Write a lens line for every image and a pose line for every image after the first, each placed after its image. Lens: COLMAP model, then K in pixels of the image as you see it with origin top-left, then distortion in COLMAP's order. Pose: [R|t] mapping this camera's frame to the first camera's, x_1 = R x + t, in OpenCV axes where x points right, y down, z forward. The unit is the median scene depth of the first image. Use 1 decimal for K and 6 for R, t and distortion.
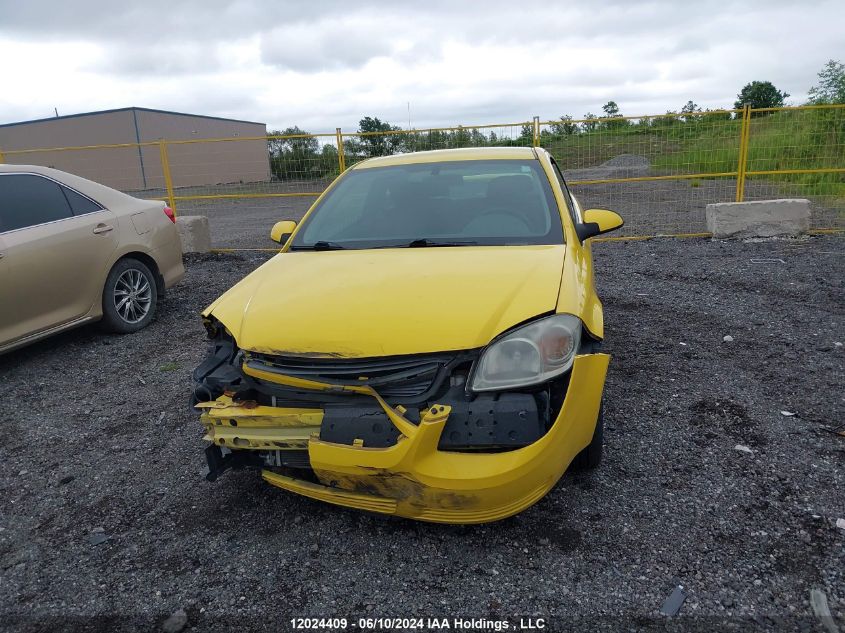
lens RADIAL K [[667.1, 0, 424.3], [0, 667.1, 298.6], [0, 0, 1]] dist [-0.009313, 0.001865]
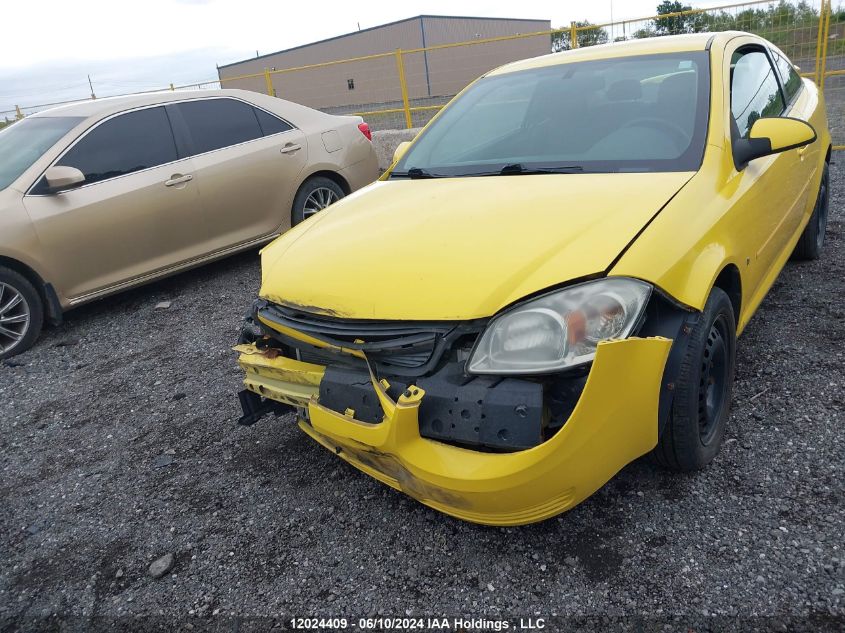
lens RADIAL K [[667.1, 0, 420.9], [0, 667.1, 308.7], [0, 0, 1]] dist [-0.009313, 0.001865]
pose [[0.915651, 0.074828, -0.394947, 0.307458], [-0.012935, 0.987497, 0.157105, -0.056445], [0.401765, -0.138745, 0.905171, 0.247976]]
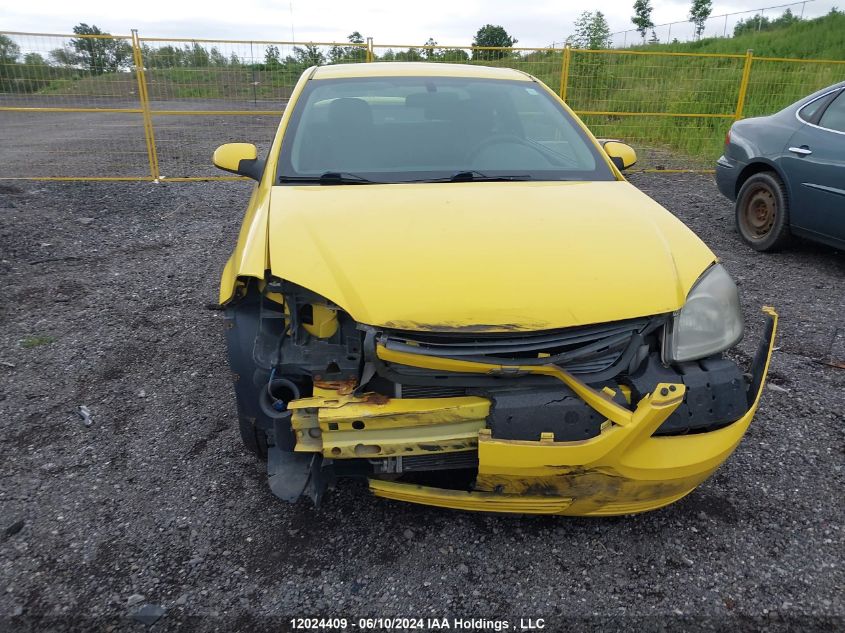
lens RADIAL K [[667.1, 0, 419.2], [0, 667.1, 311.4], [0, 0, 1]] dist [-0.009313, 0.001865]
pose [[0.935127, -0.048889, 0.350923, -0.481940], [0.006992, 0.992788, 0.119680, -0.023767], [-0.354244, -0.109462, 0.928725, 0.324882]]
